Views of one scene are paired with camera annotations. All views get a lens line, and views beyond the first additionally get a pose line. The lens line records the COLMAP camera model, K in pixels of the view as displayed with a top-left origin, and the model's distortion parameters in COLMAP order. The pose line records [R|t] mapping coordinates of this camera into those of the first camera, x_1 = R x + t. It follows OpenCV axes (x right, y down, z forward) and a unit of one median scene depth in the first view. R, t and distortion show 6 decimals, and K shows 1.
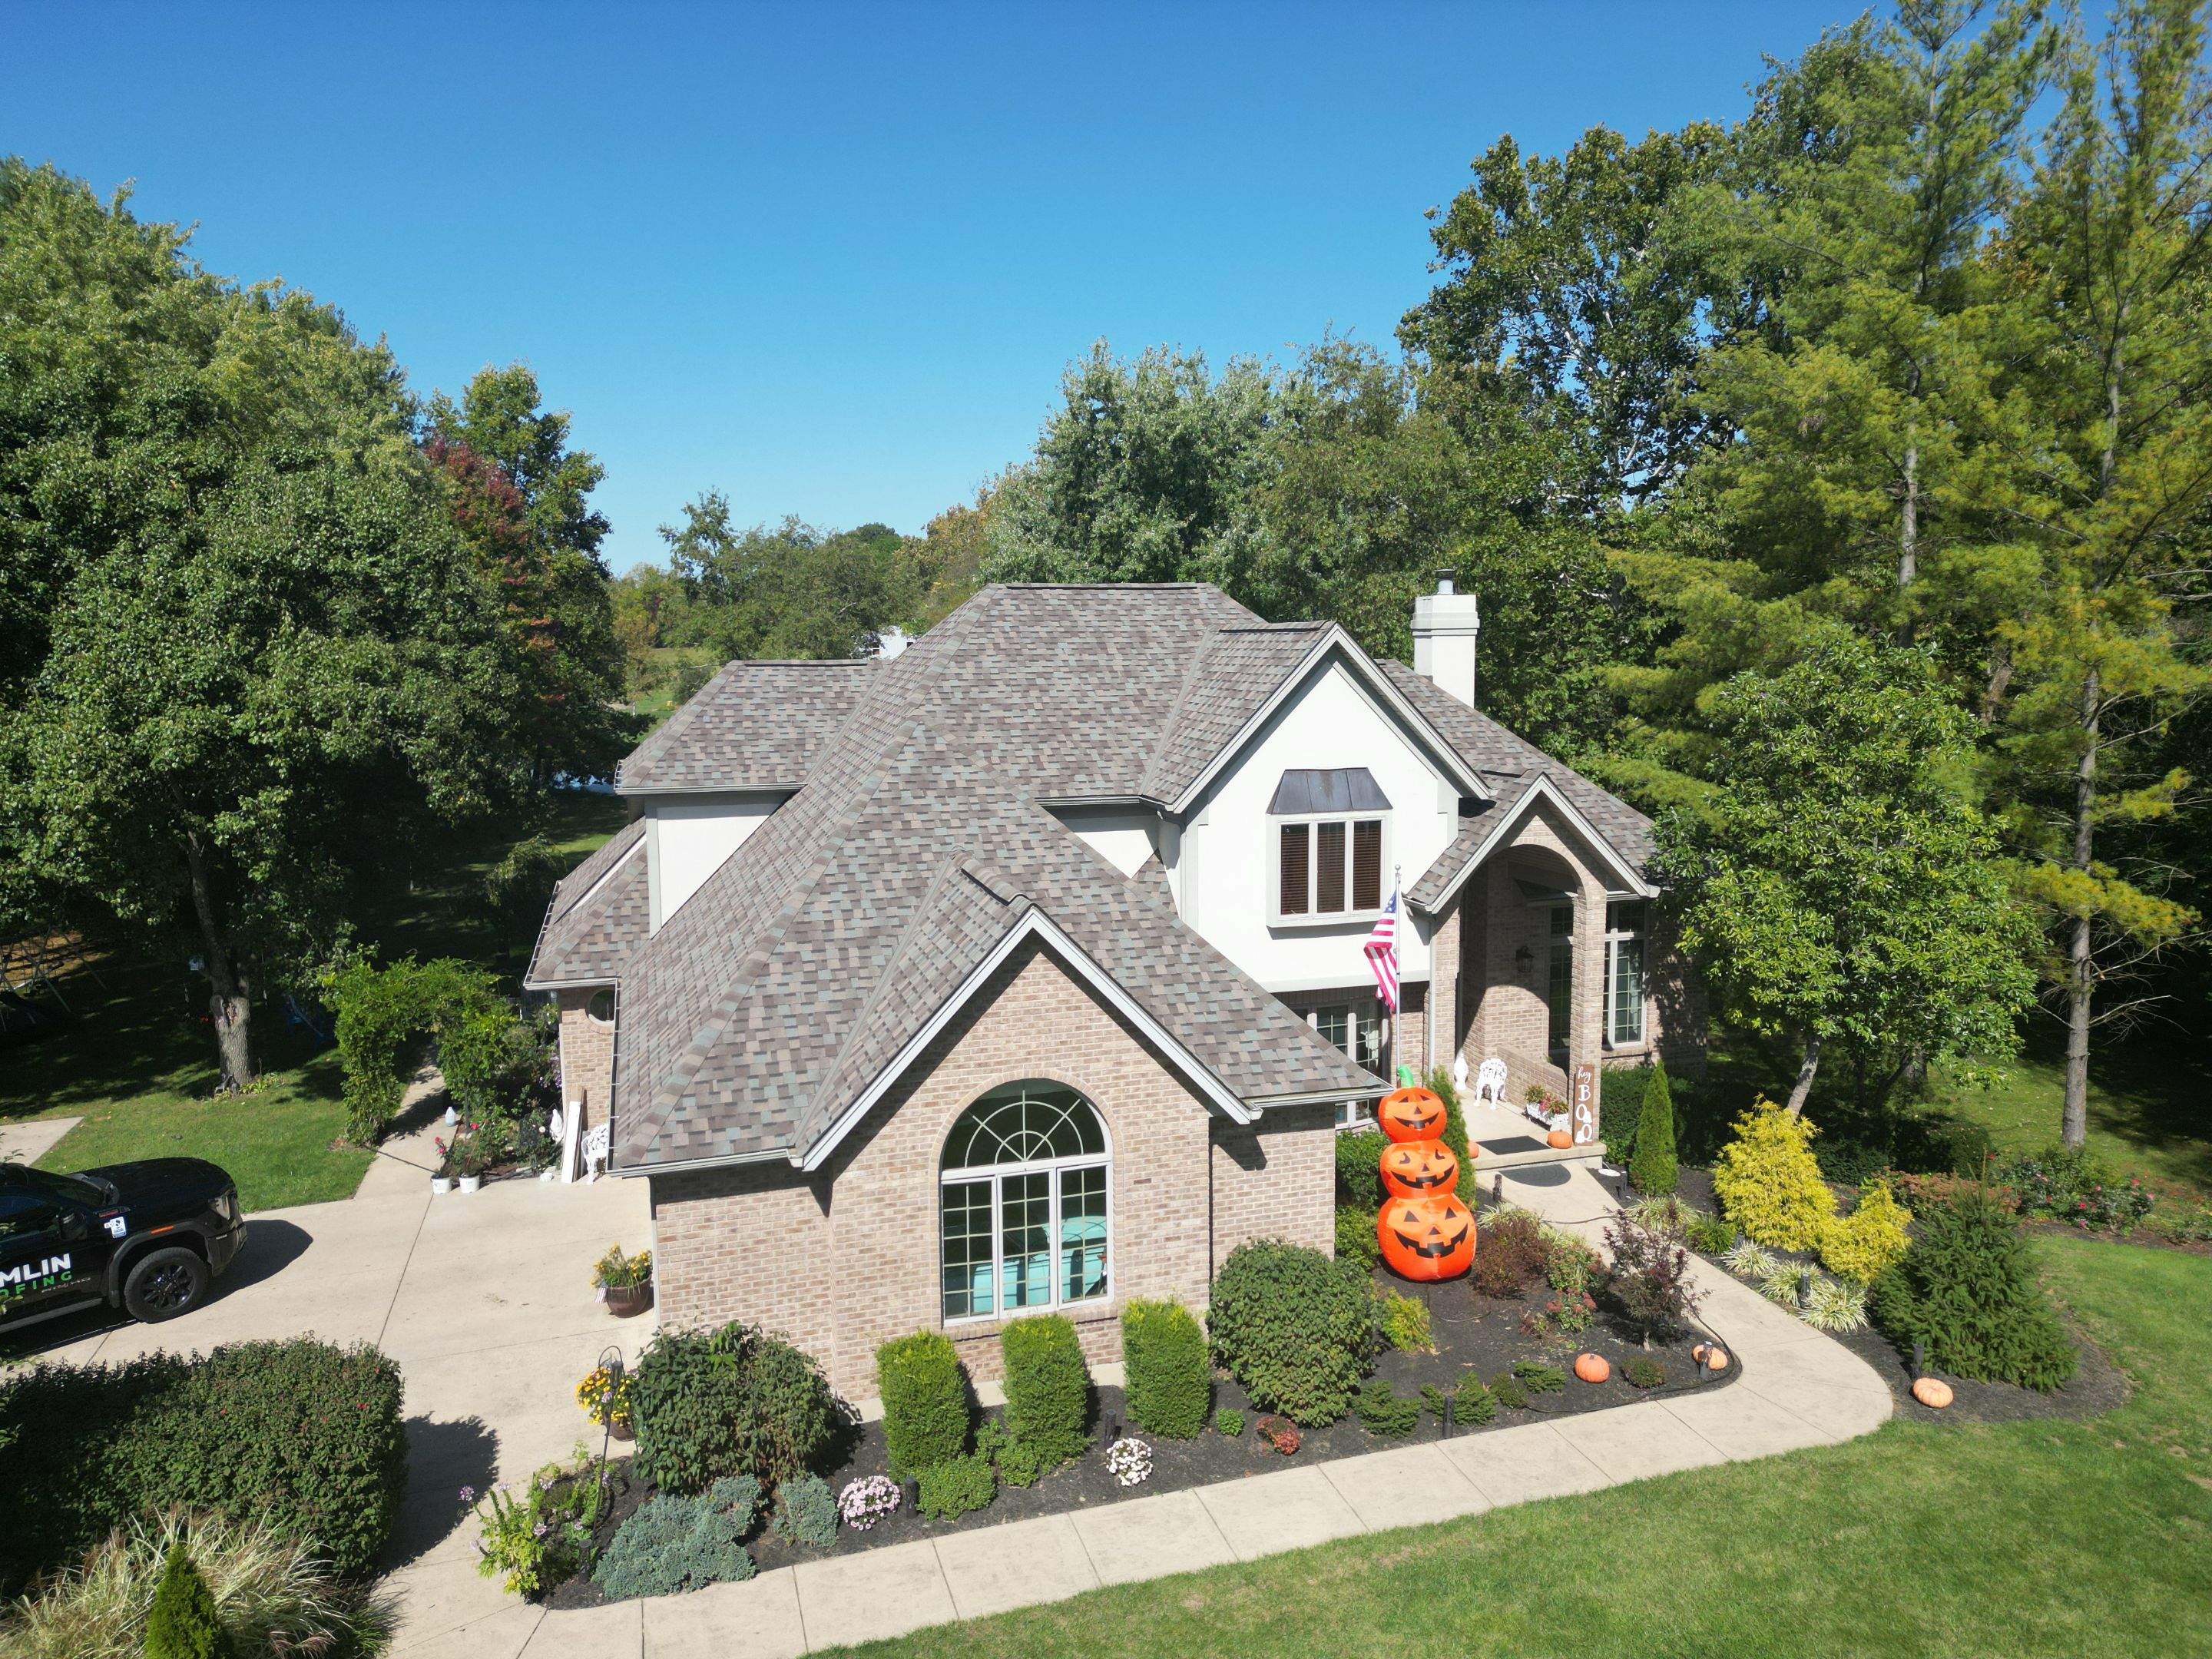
lens RADIAL K [[1538.1, 0, 1093.9], [0, 1538.1, 831.7], [0, 0, 1]] dist [0.072226, -0.064061]
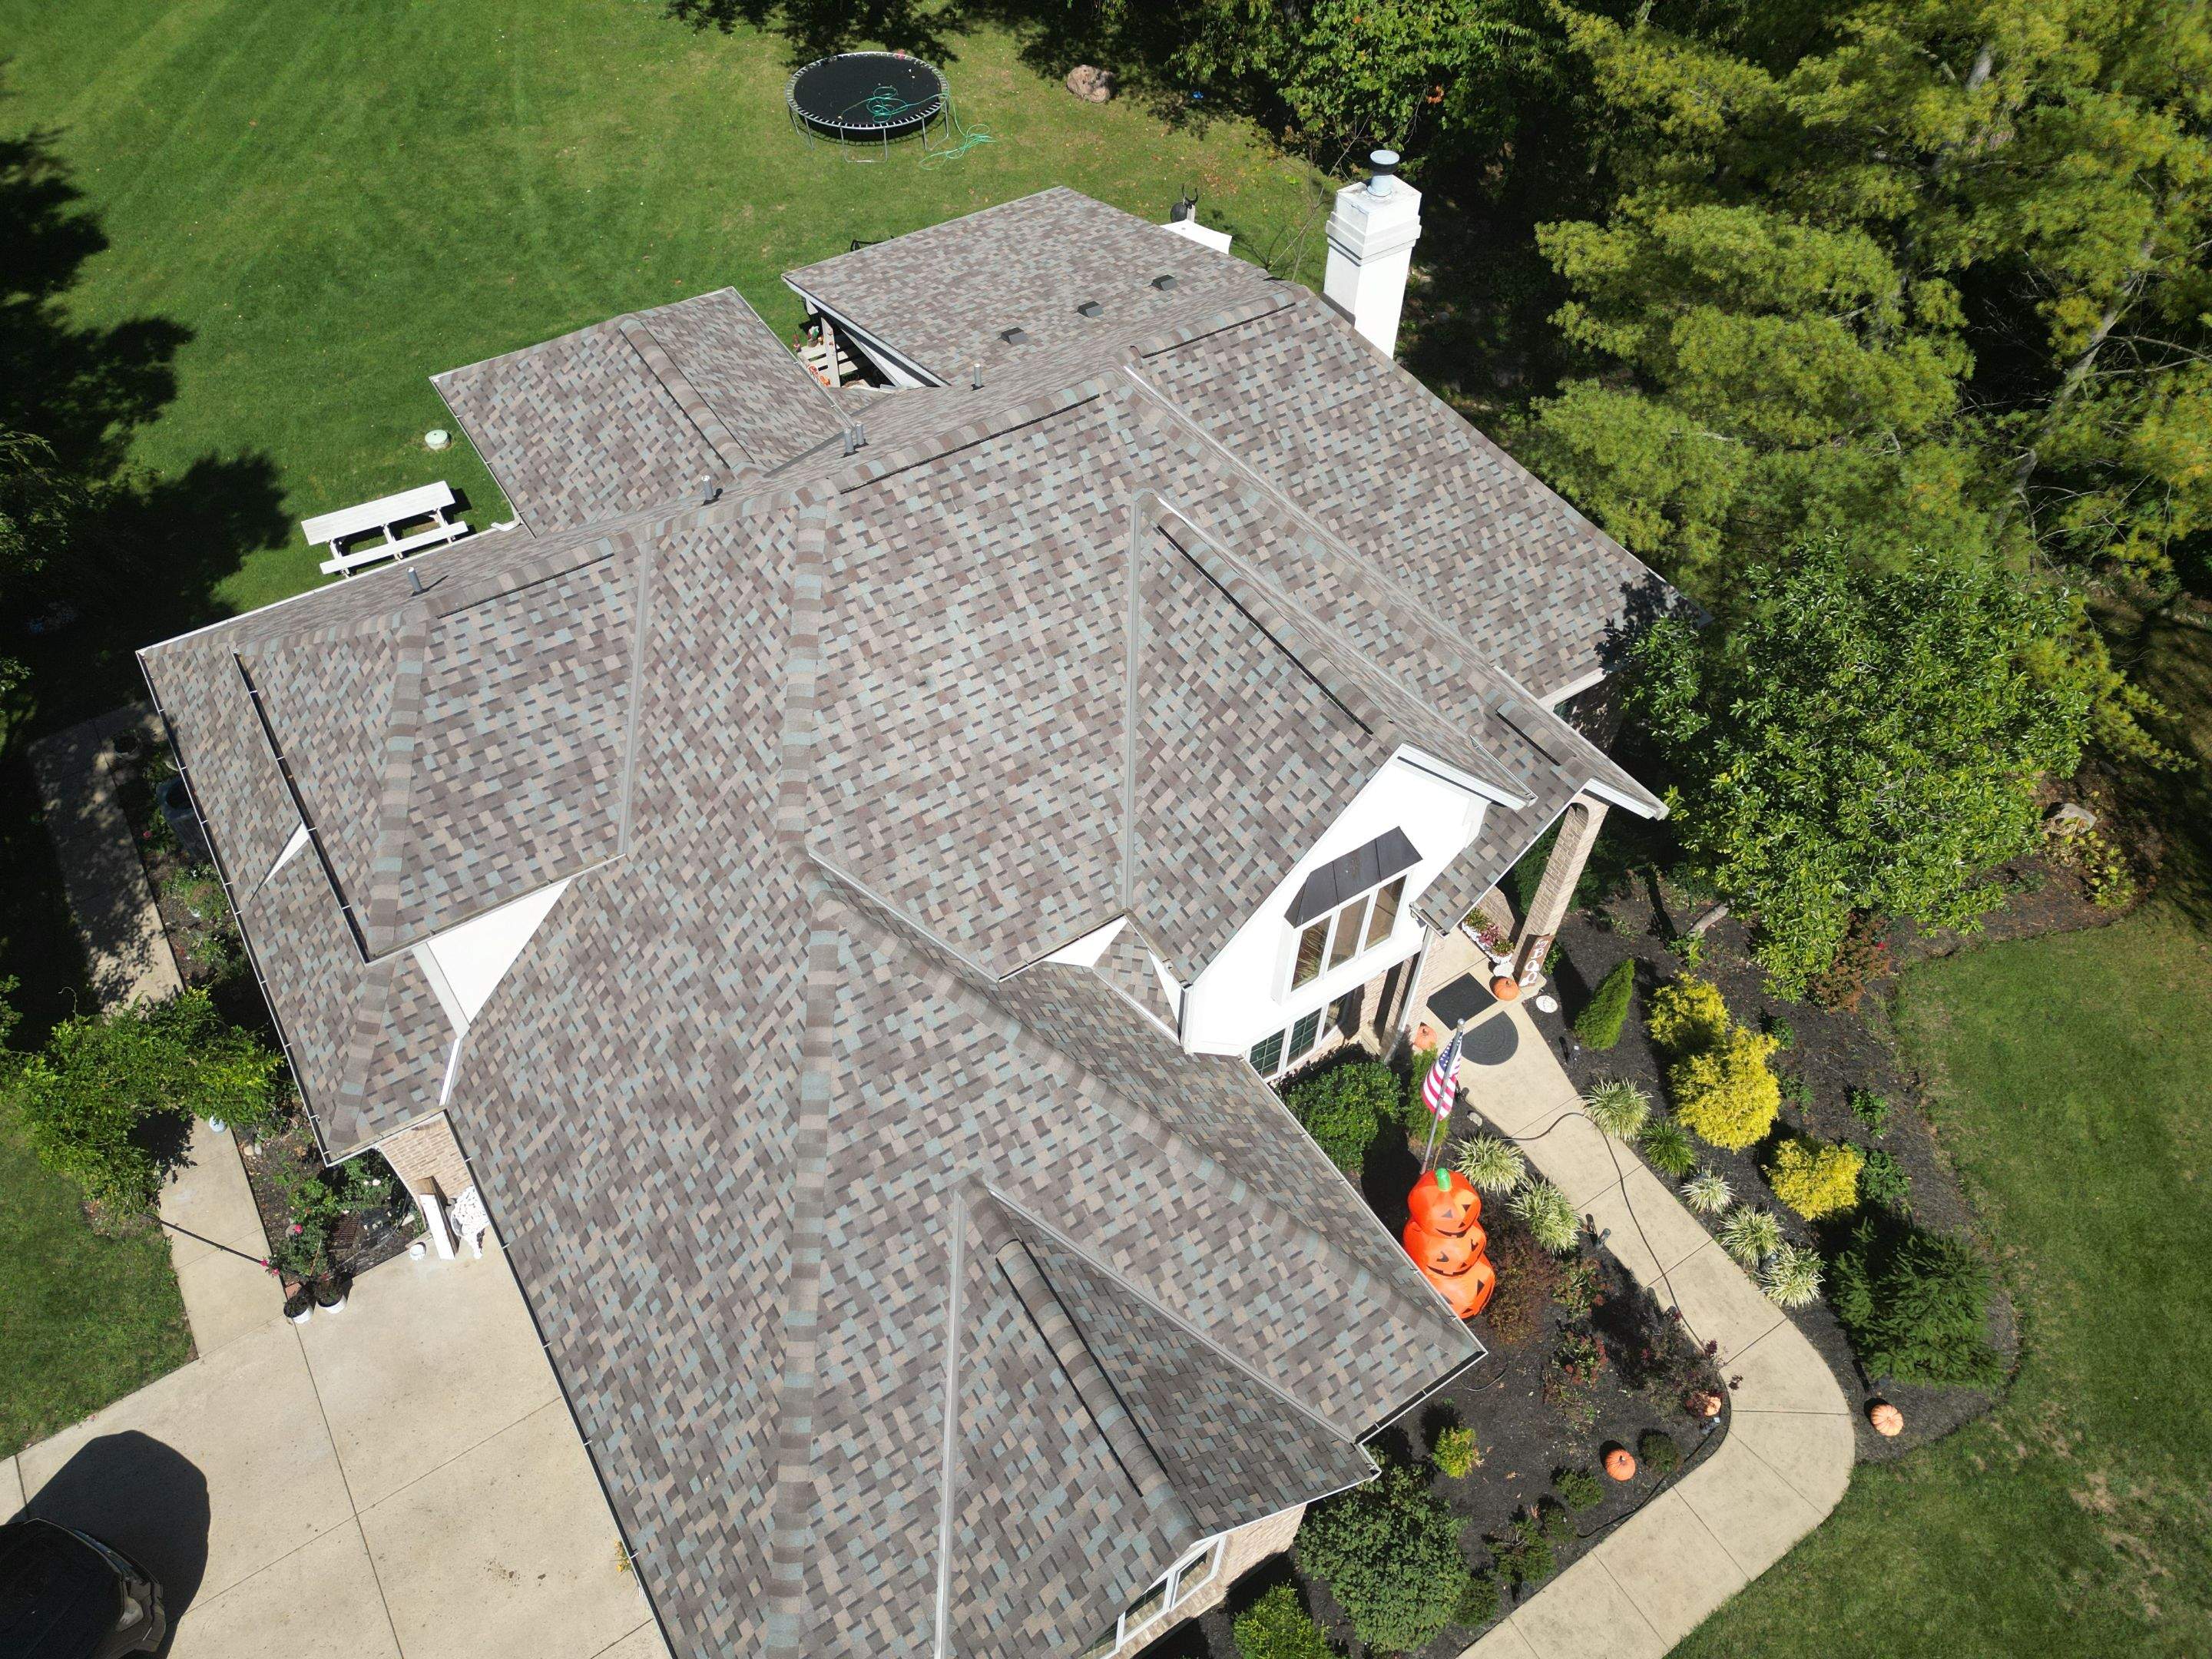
lens RADIAL K [[1537.0, 0, 1114.7], [0, 1537.0, 816.7], [0, 0, 1]] dist [0.069065, -0.056194]
pose [[0.957457, -0.202419, 0.205678, -0.121228], [0.008992, 0.733311, 0.679834, -0.568937], [-0.288437, -0.649062, 0.703934, 0.470434]]
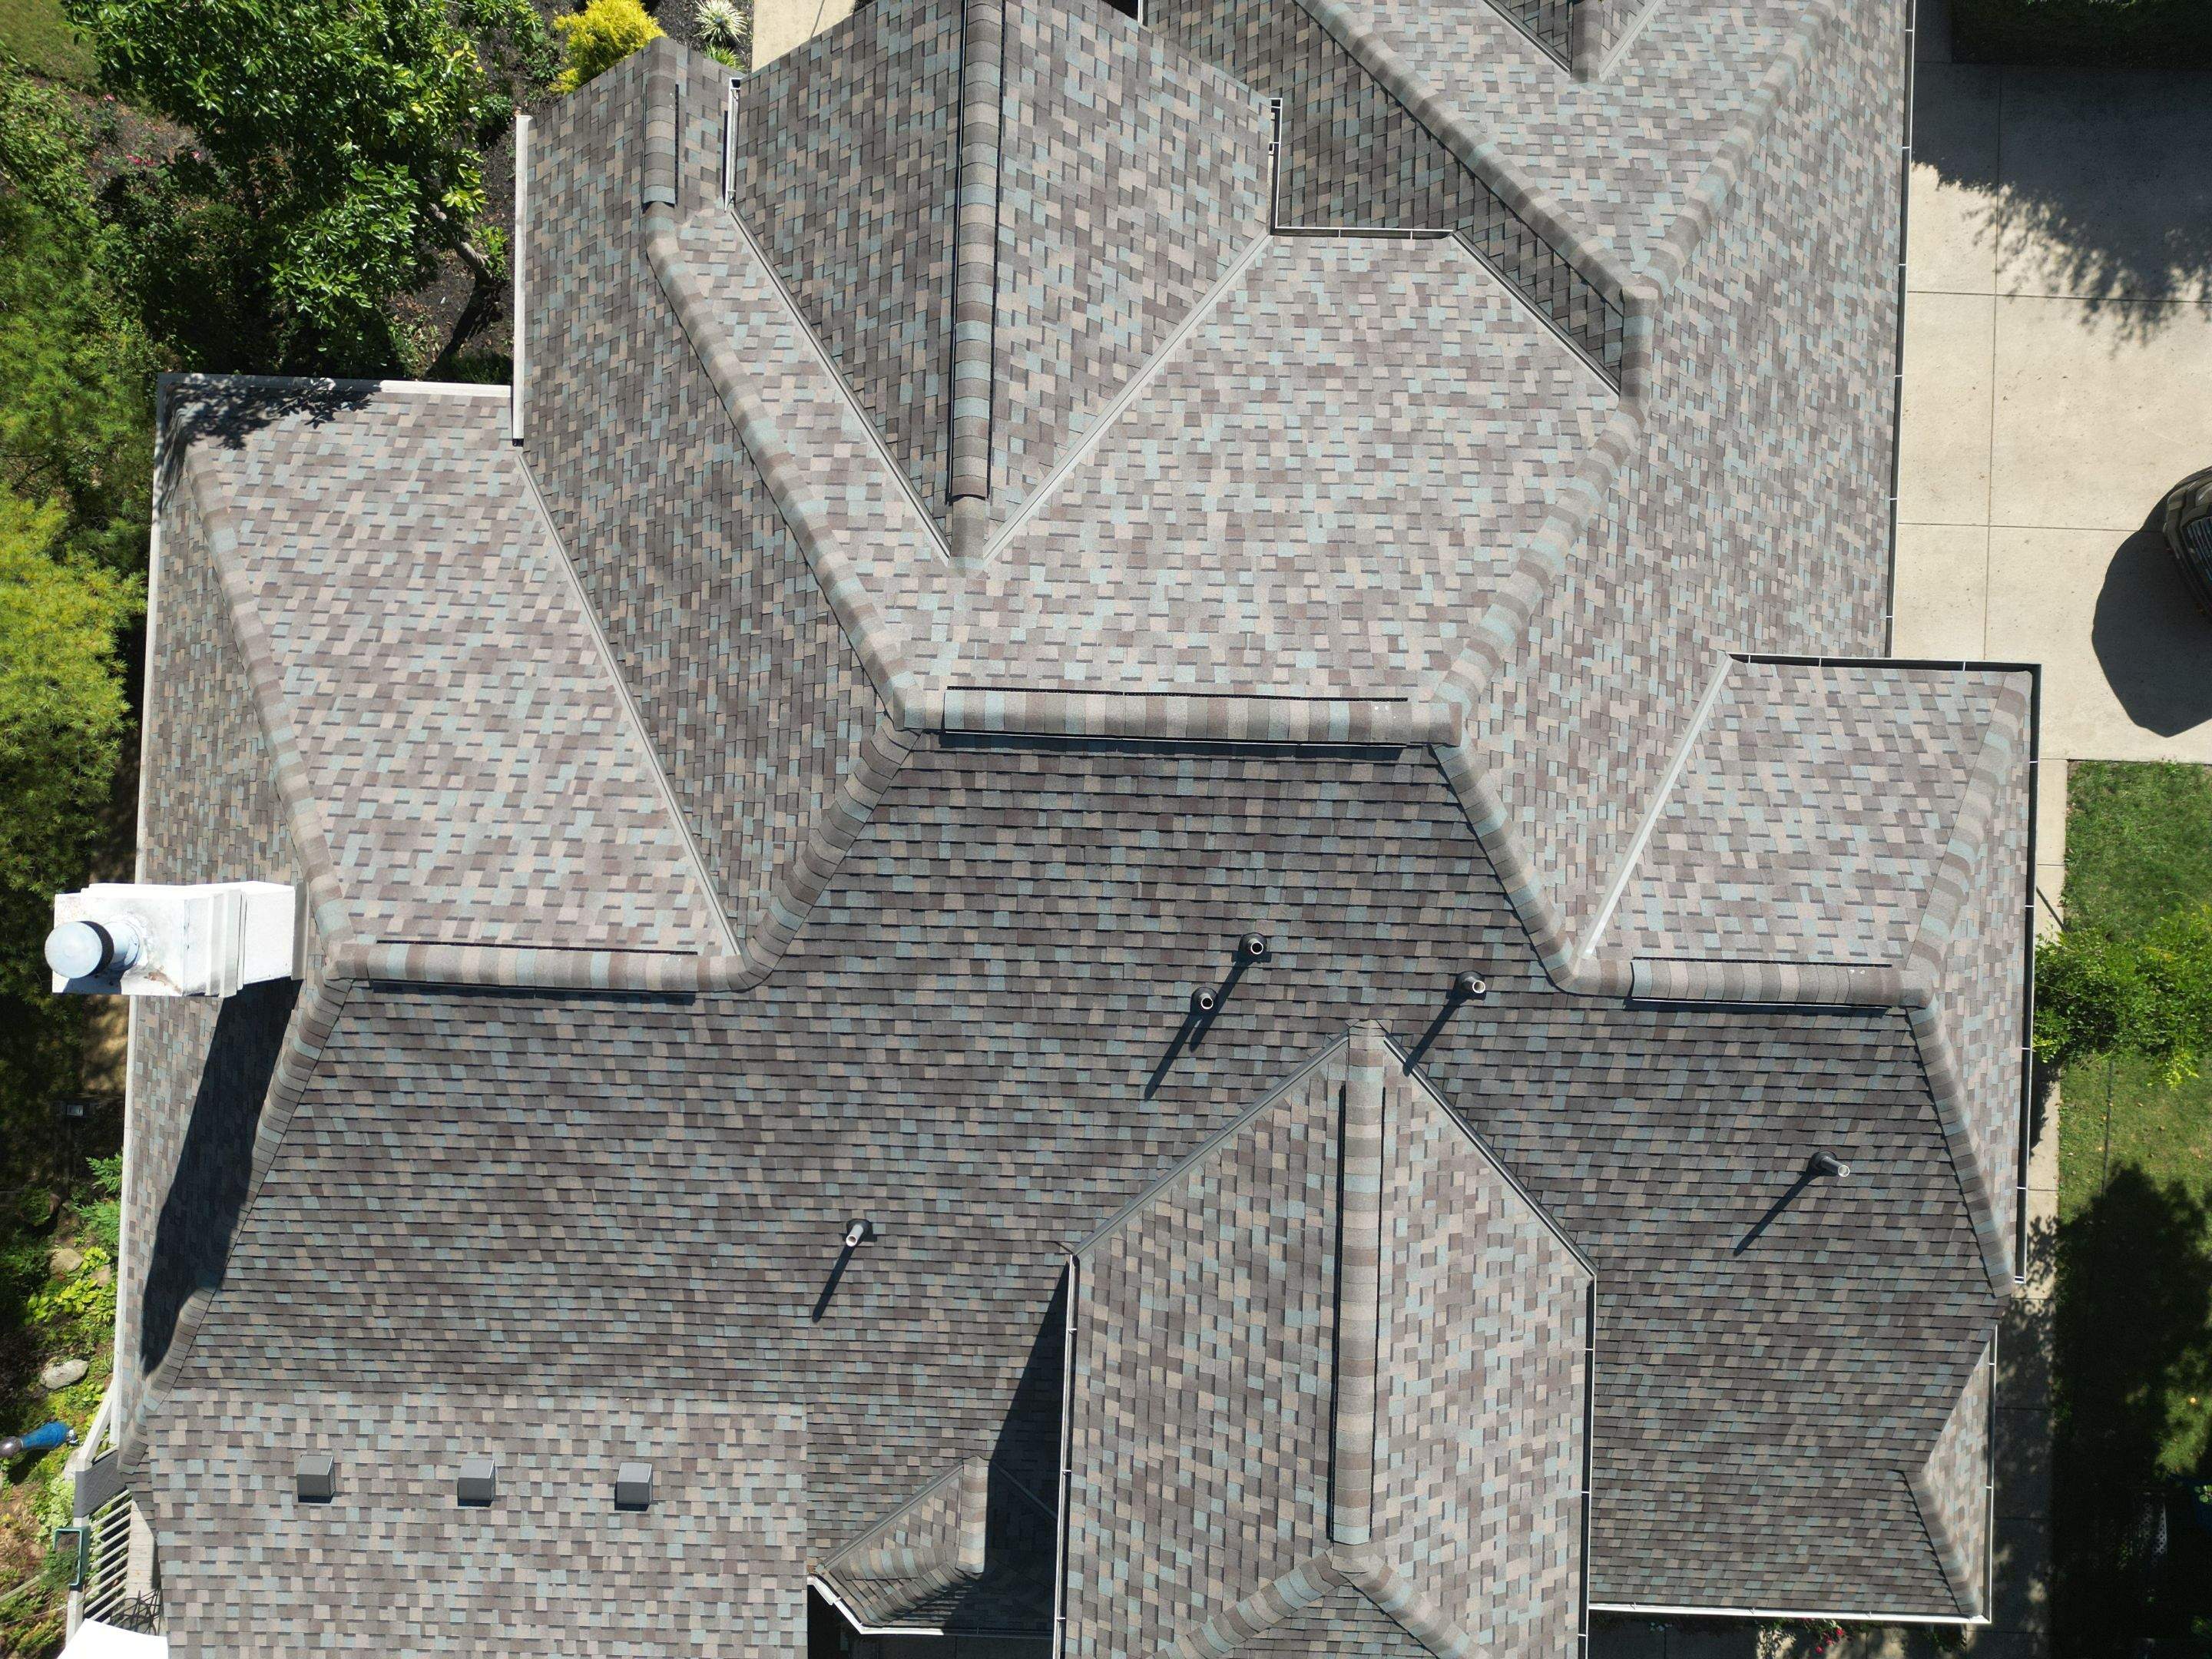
lens RADIAL K [[1538.1, 0, 1105.2], [0, 1538.1, 826.0], [0, 0, 1]] dist [0.072226, -0.064061]
pose [[-0.949379, -0.313945, 0.010829, 0.011026], [0.048916, -0.113695, 0.992311, -0.680443], [-0.310300, 0.942609, 0.123297, 1.139440]]
